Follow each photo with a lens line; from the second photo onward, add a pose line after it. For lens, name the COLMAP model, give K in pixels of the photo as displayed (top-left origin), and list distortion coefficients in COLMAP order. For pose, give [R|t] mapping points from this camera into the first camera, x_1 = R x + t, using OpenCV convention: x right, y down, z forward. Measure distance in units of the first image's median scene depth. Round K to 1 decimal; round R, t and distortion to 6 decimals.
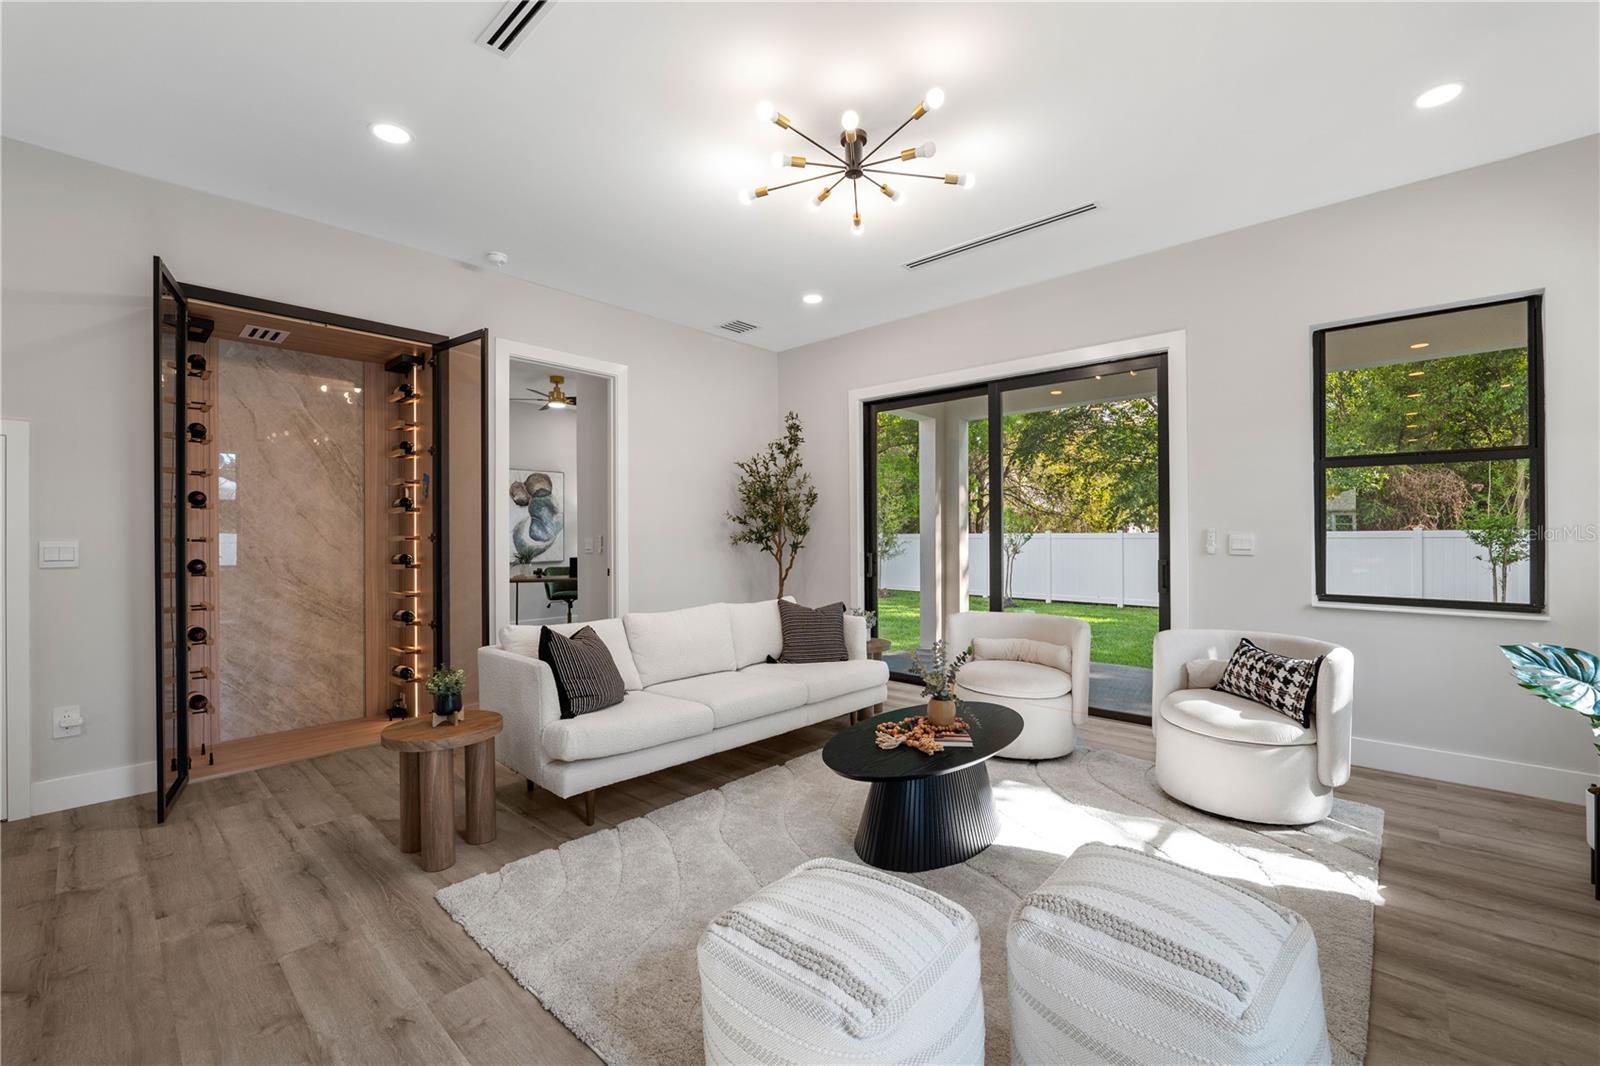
lens RADIAL K [[651.3, 0, 804.5], [0, 651.3, 534.7], [0, 0, 1]] dist [-0.009870, 0.000596]
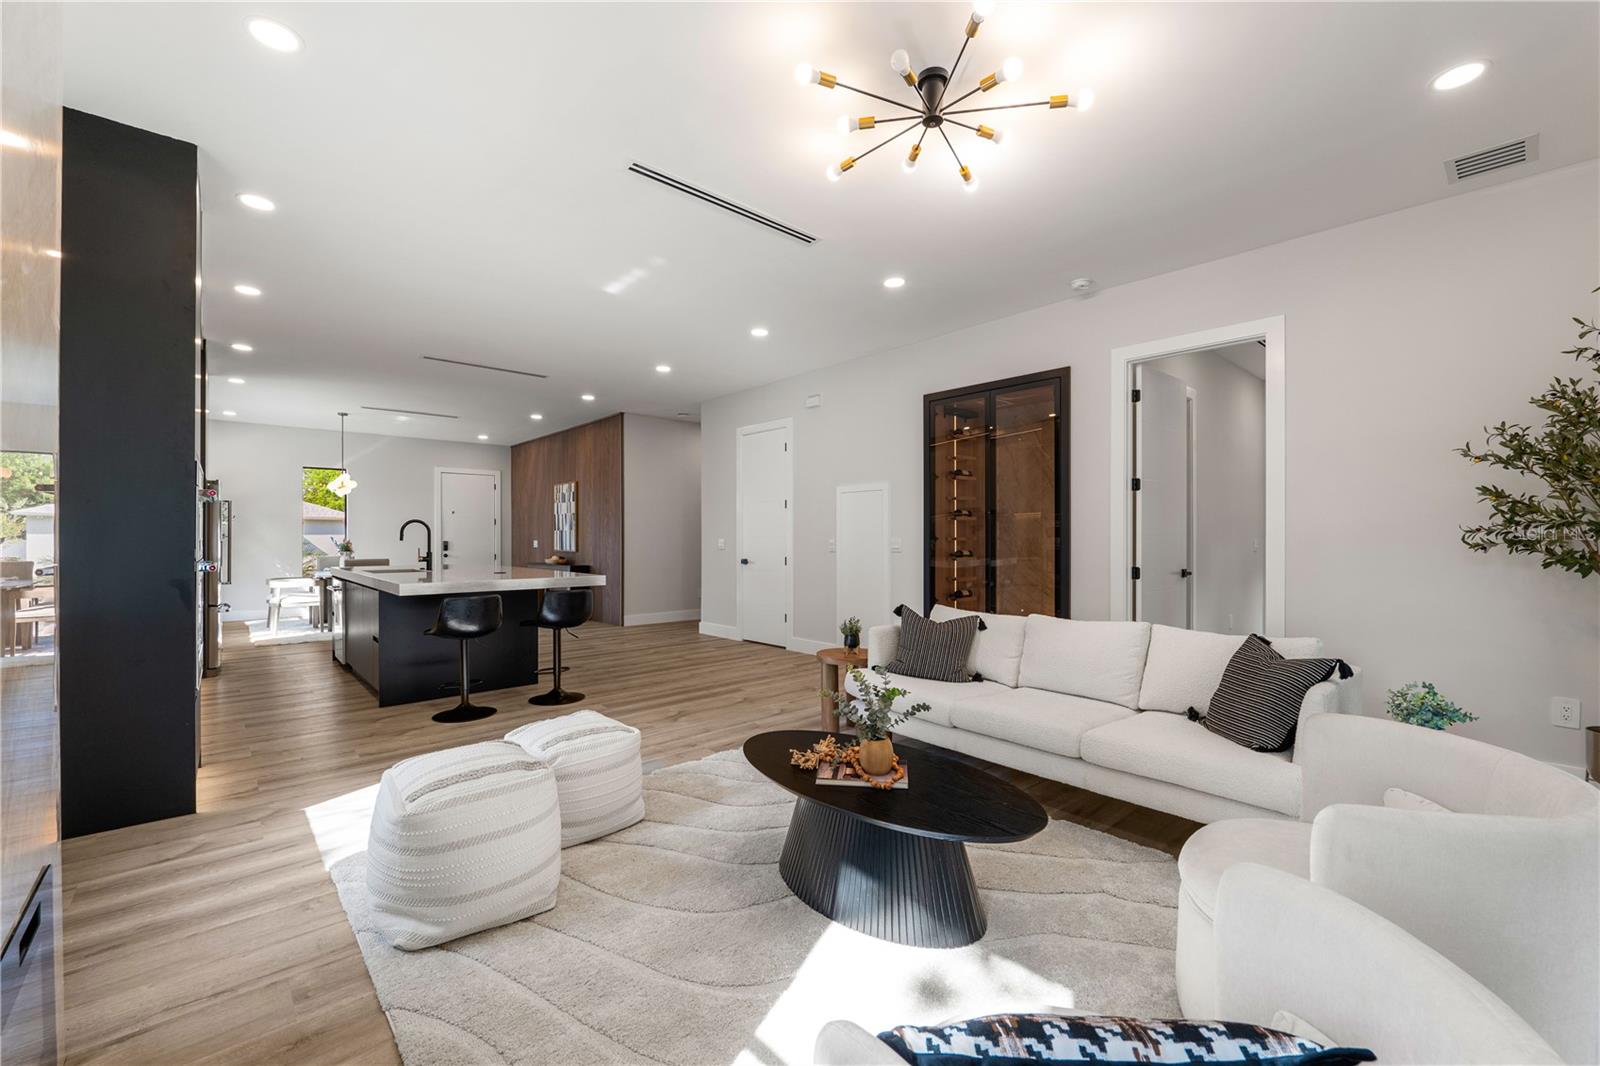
lens RADIAL K [[651.3, 0, 808.6], [0, 651.3, 529.7], [0, 0, 1]] dist [-0.009870, 0.000596]
pose [[-0.074751, 0.000362, -0.997202, 0.925709], [0.003855, 0.999993, 0.000074, -0.015106], [0.997195, -0.003839, -0.074752, 0.872447]]
